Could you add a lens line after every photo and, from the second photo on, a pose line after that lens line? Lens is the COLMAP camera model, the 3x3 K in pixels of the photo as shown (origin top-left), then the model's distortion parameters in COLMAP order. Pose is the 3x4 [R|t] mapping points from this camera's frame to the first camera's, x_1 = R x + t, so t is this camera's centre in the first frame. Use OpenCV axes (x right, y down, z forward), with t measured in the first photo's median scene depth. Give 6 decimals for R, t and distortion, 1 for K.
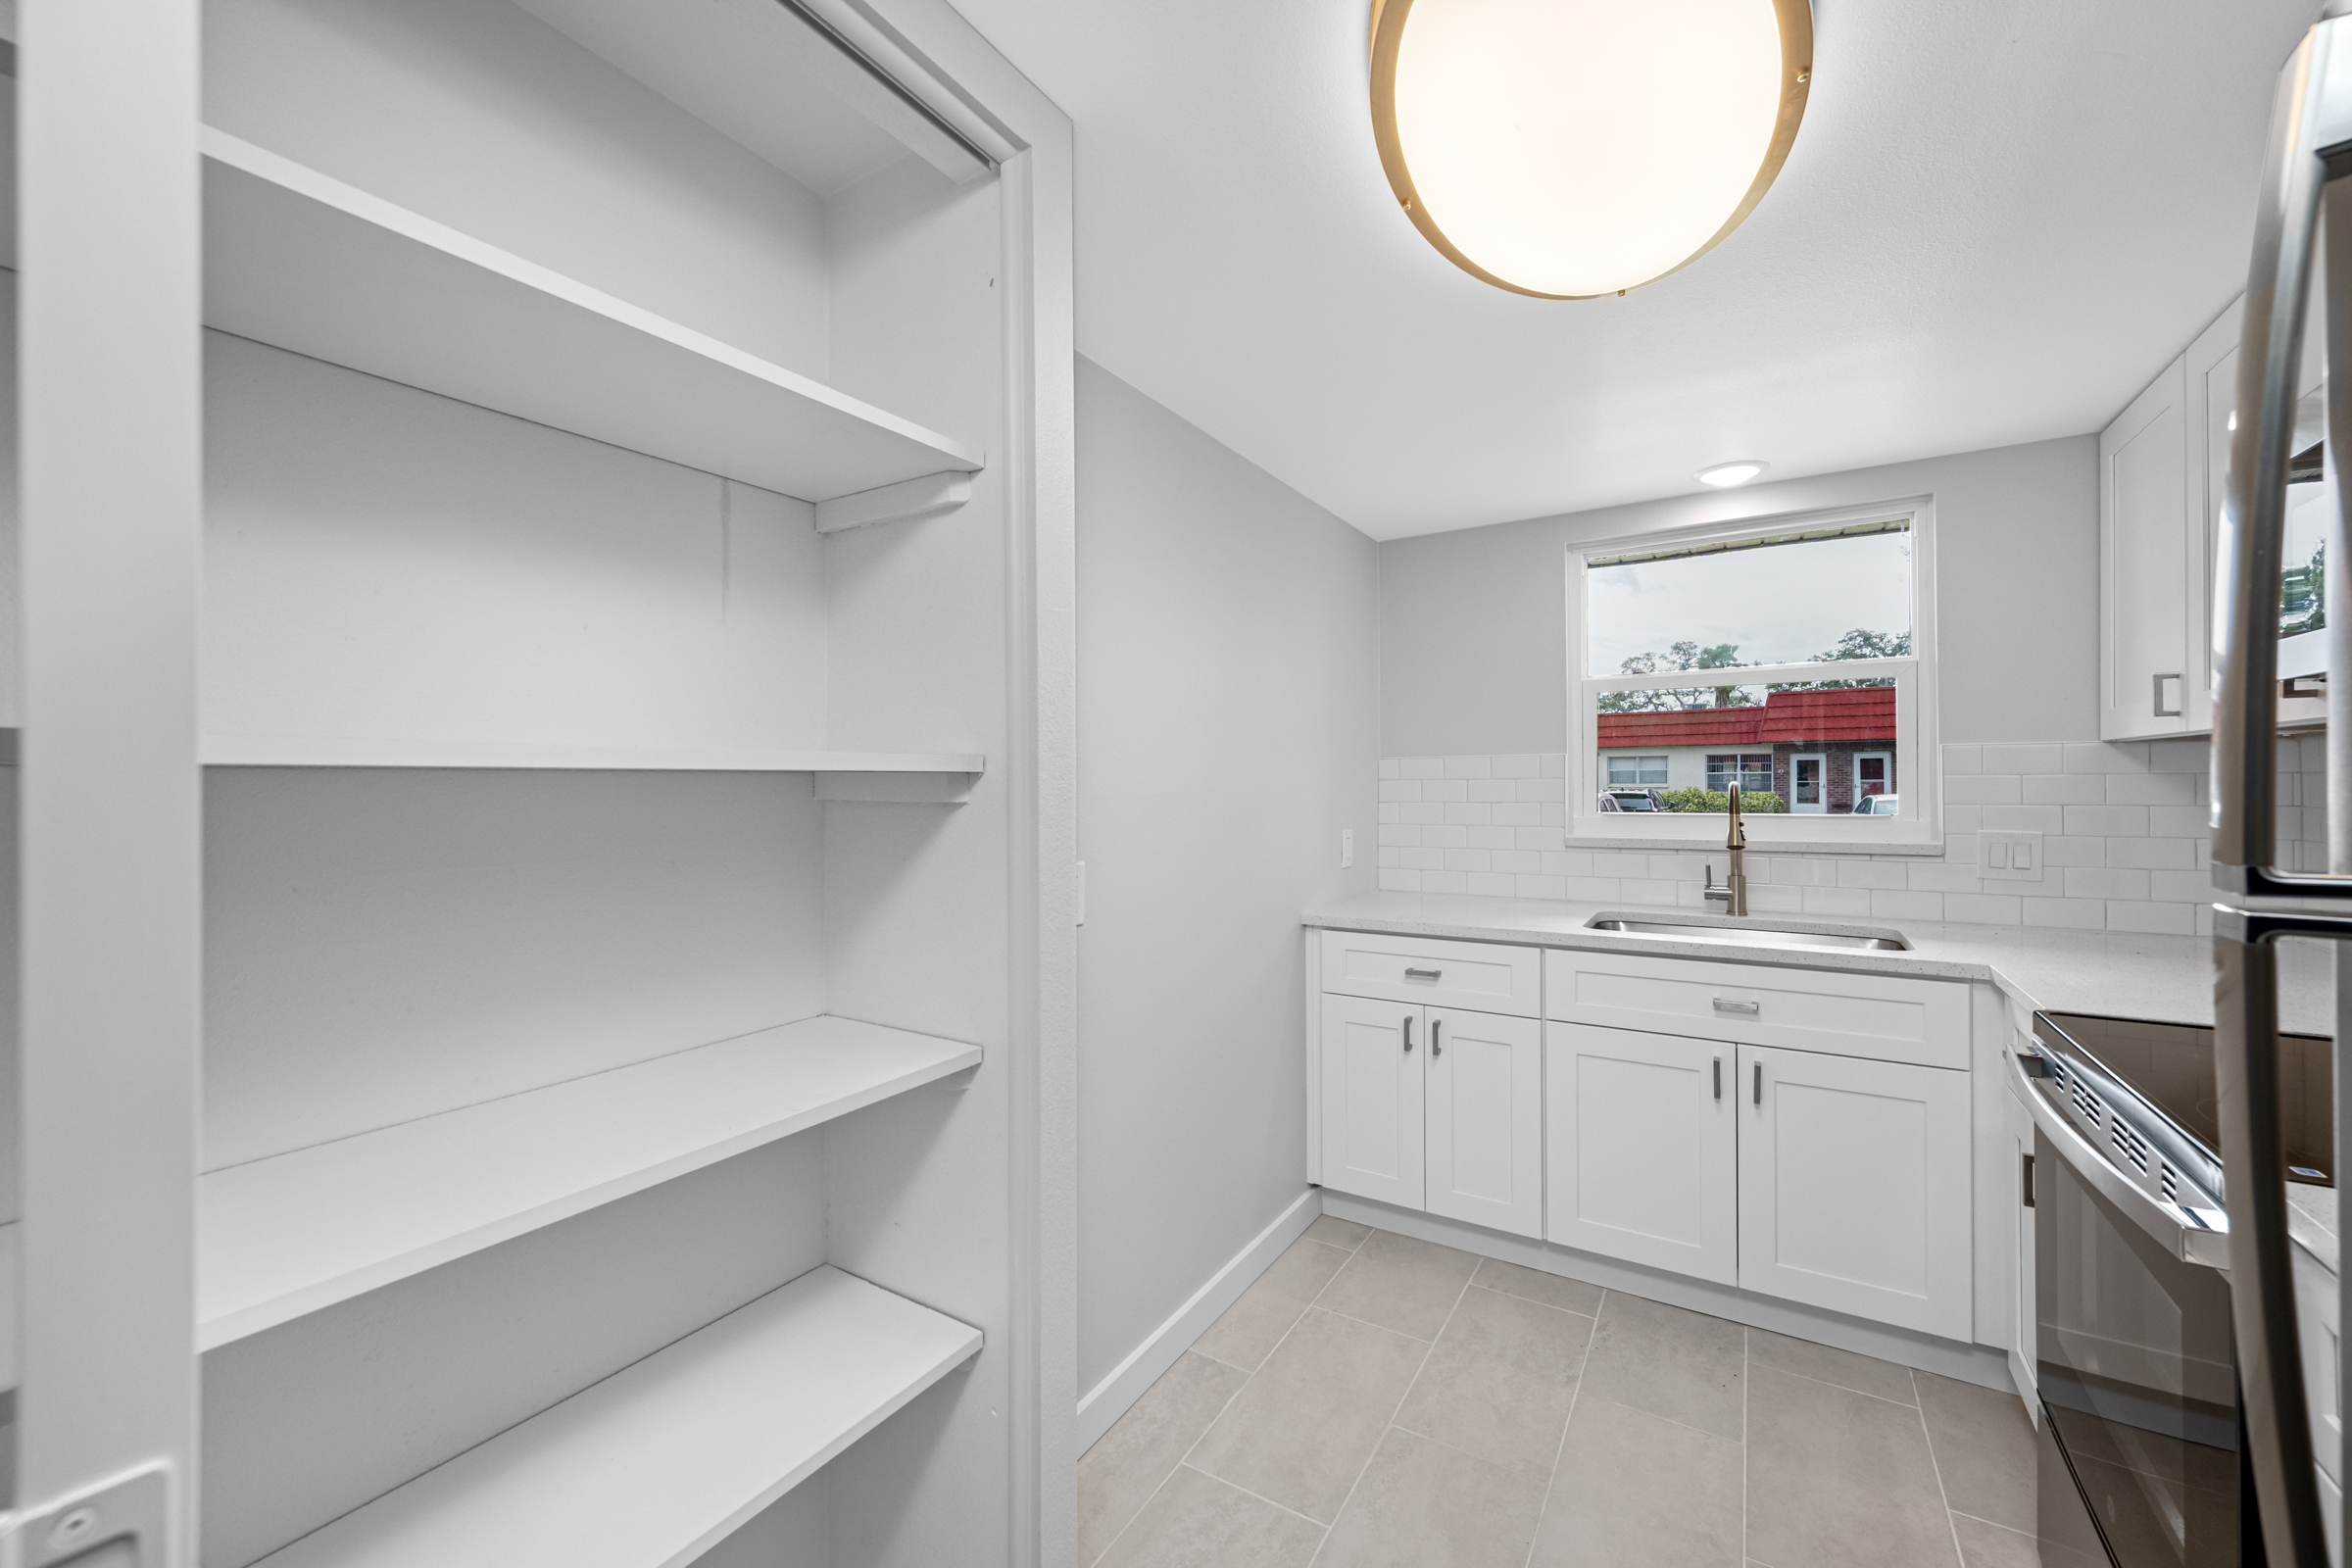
lens RADIAL K [[930.0, 0, 1165.2], [0, 930.0, 775.3], [0, 0, 1]] dist [0.000475, -0.000158]
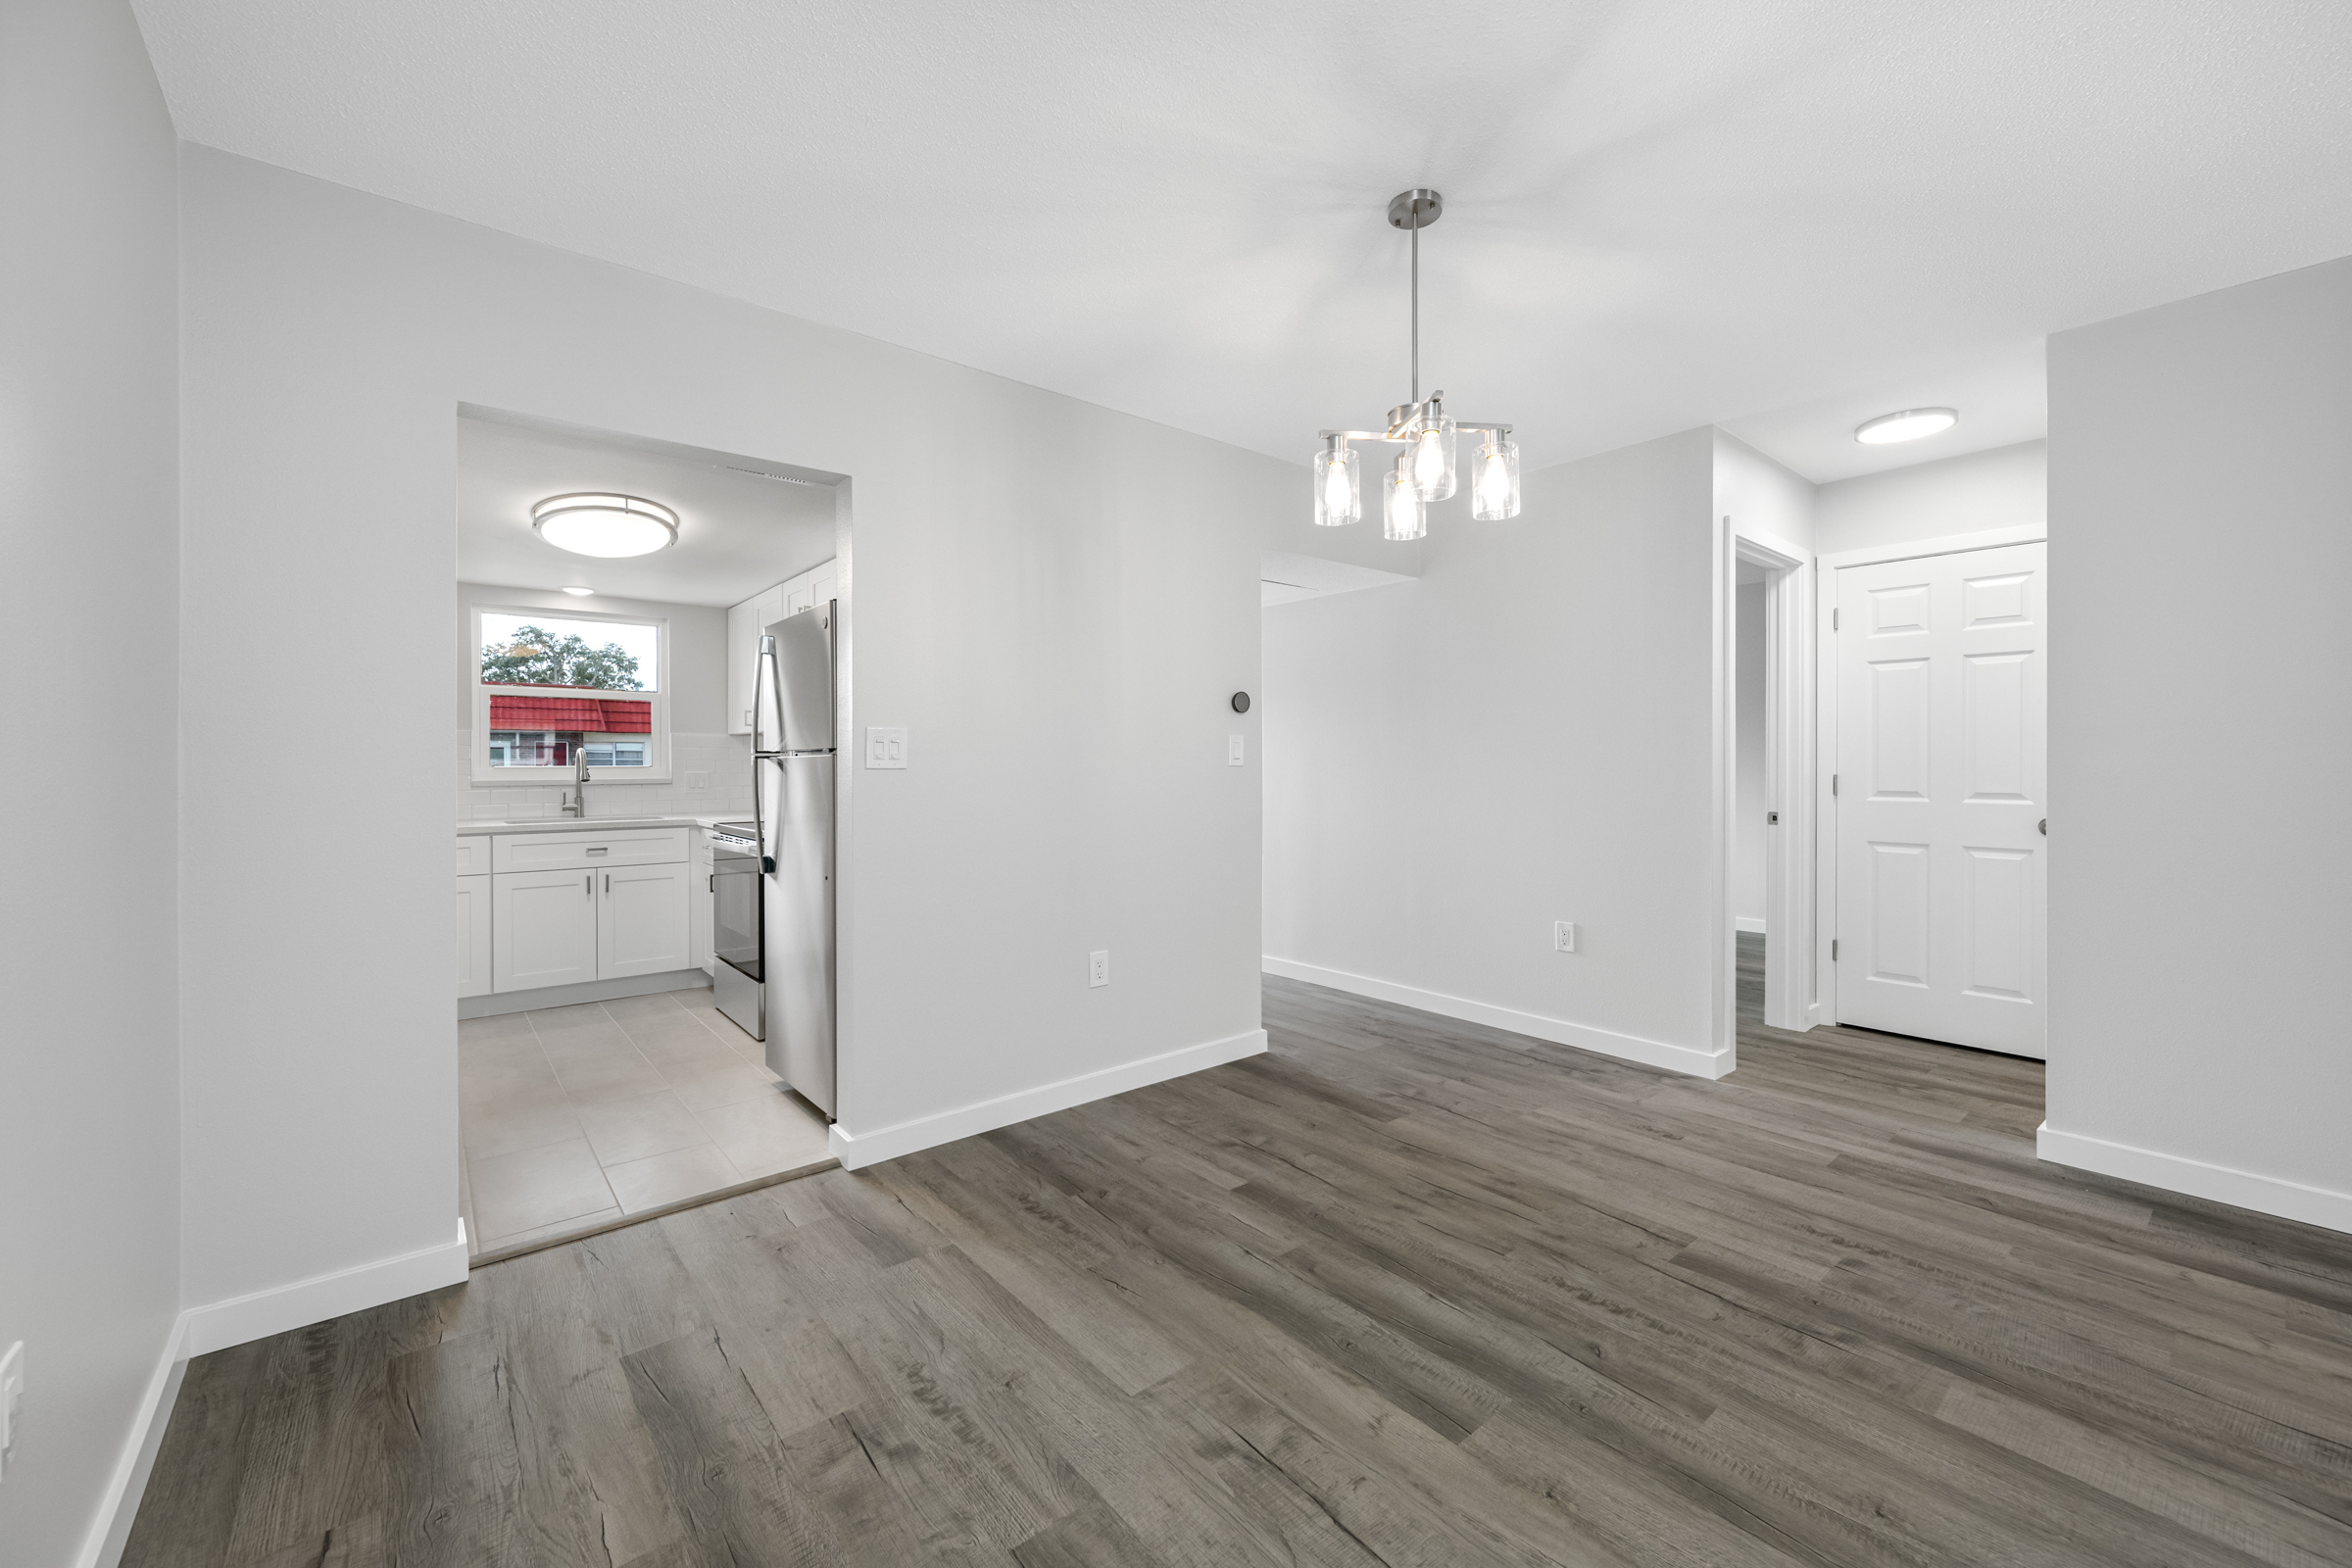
lens RADIAL K [[926.6, 0, 1185.8], [0, 926.6, 764.2], [0, 0, 1]] dist [-0.001561, -0.000076]
pose [[0.302747, 0.006783, 0.953047, -0.864416], [-0.006139, 0.999968, -0.005167, 0.043316], [-0.953051, -0.004286, 0.302779, -0.805358]]
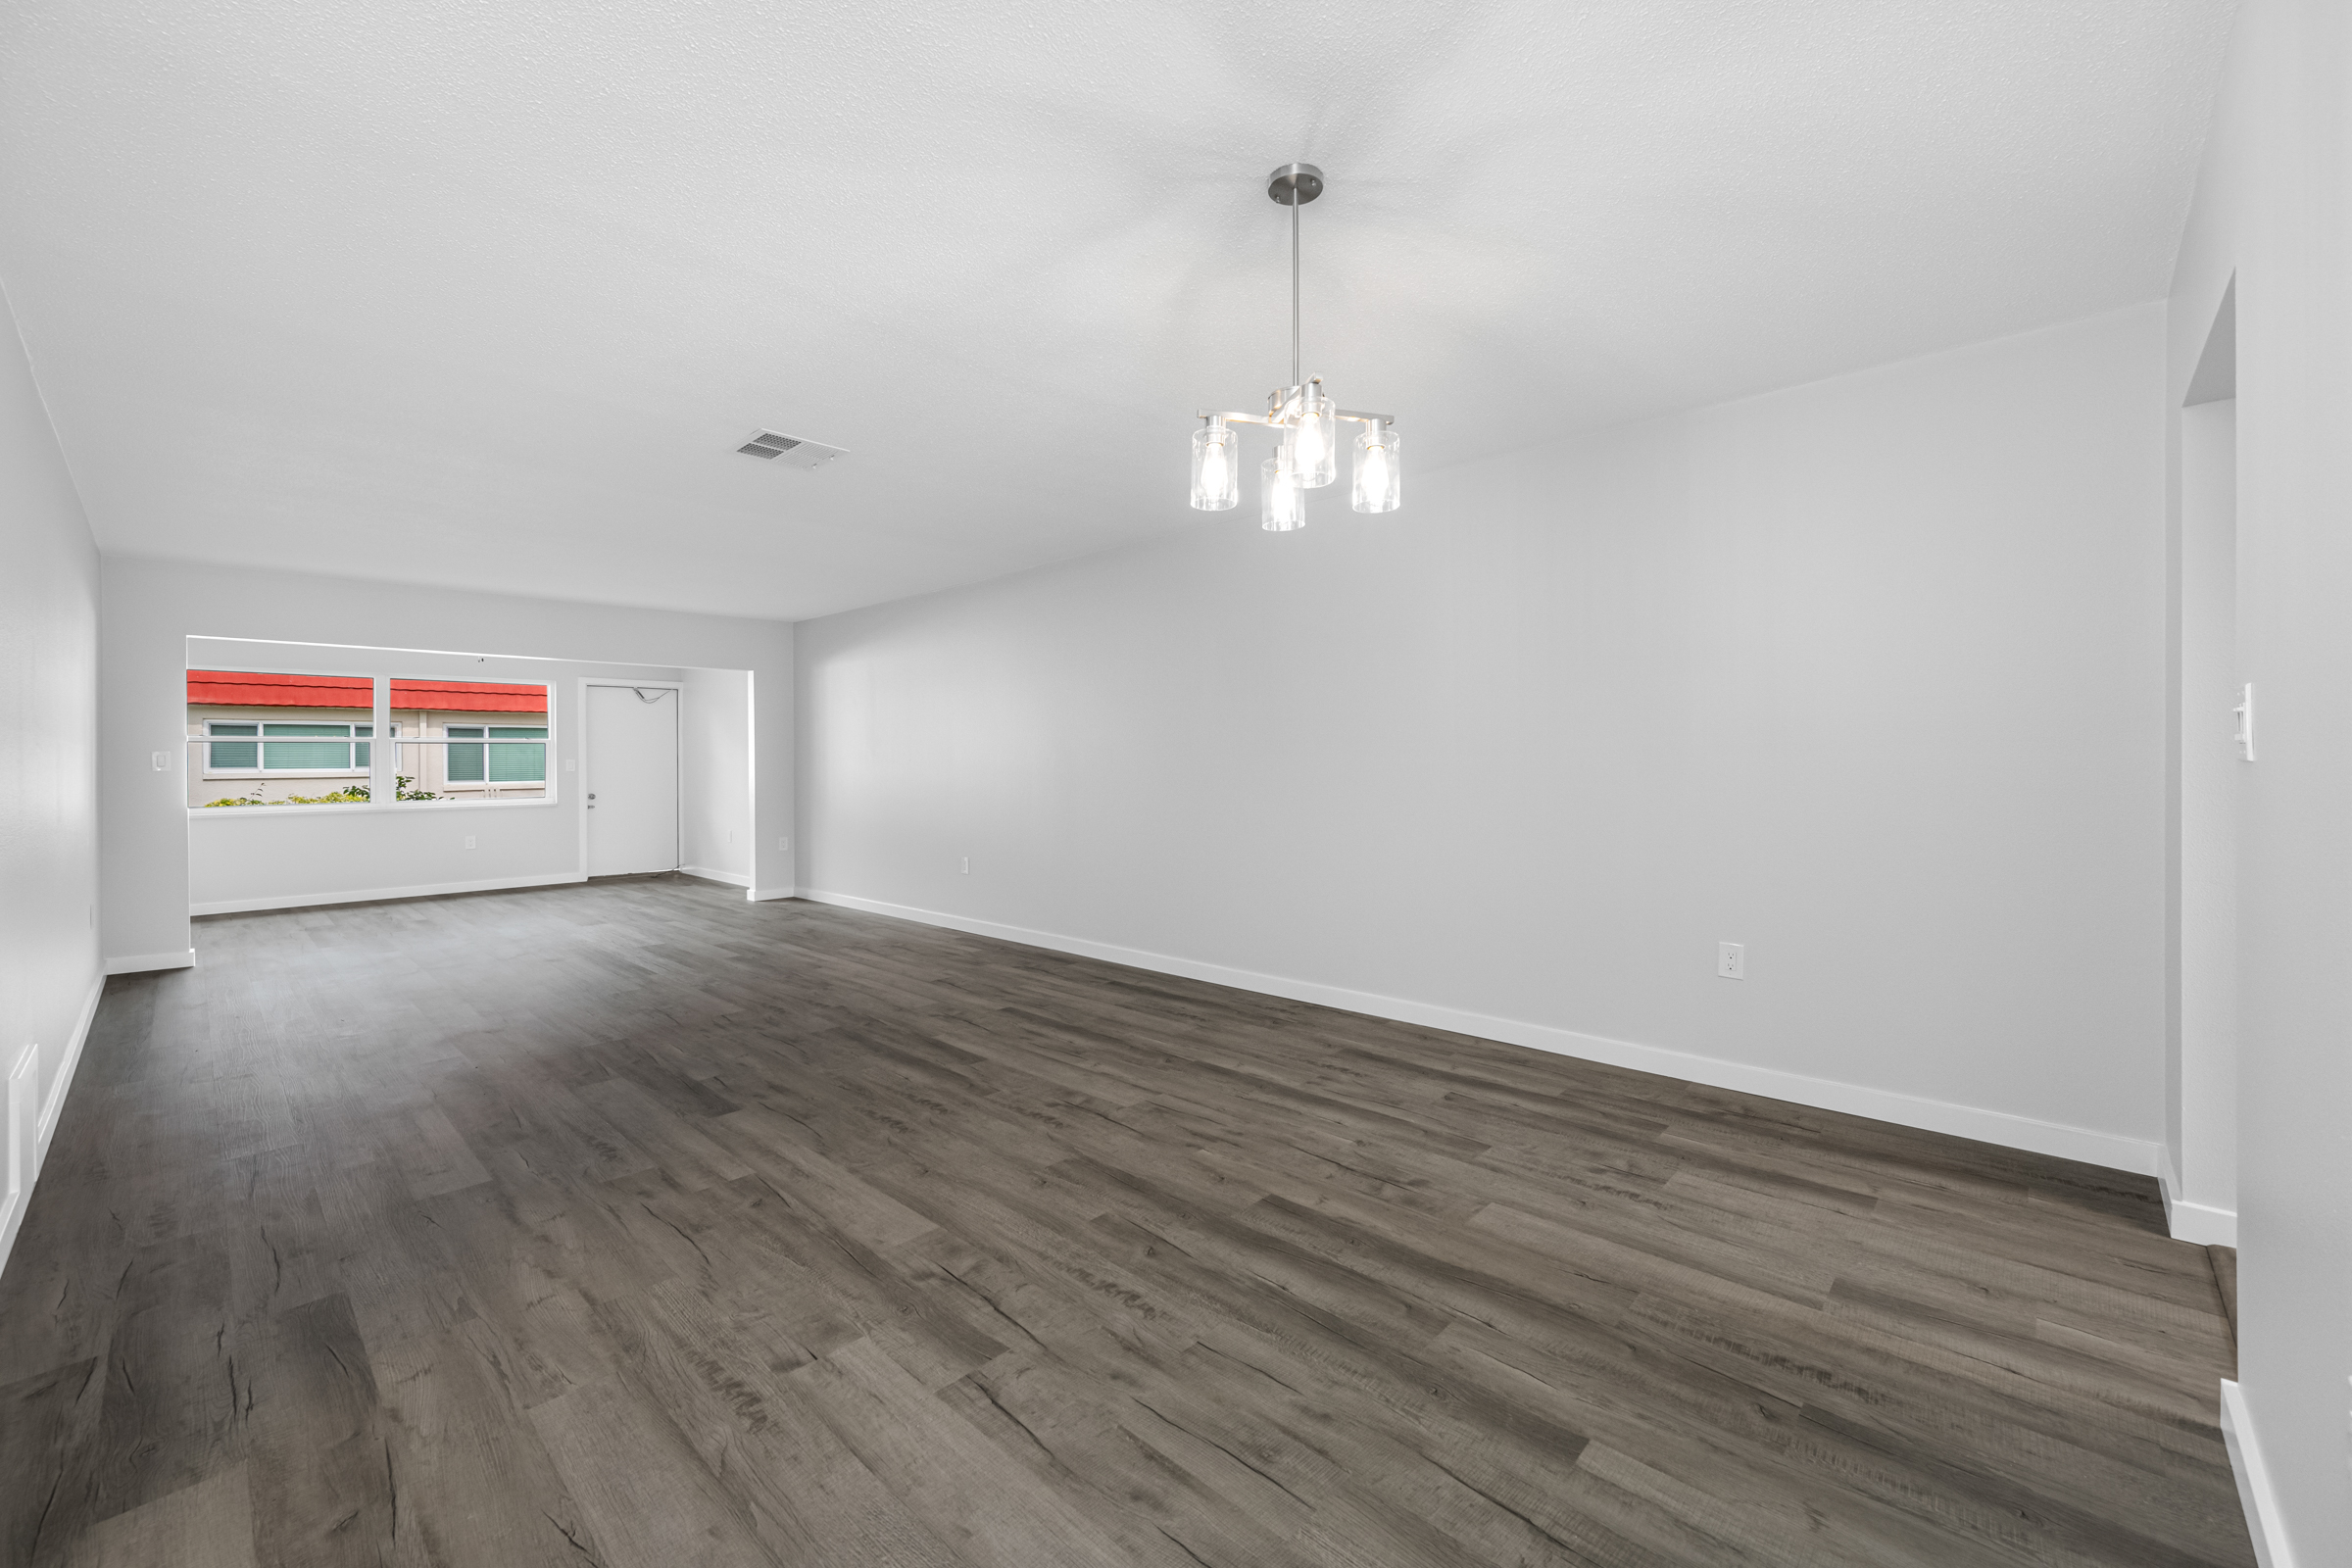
lens RADIAL K [[926.6, 0, 1185.8], [0, 926.6, 764.2], [0, 0, 1]] dist [-0.001561, -0.000076]
pose [[-0.178632, 0.013314, -0.983826, 0.776709], [0.017901, 0.999787, 0.010280, 0.029966], [0.983753, -0.015775, -0.178832, -0.698782]]
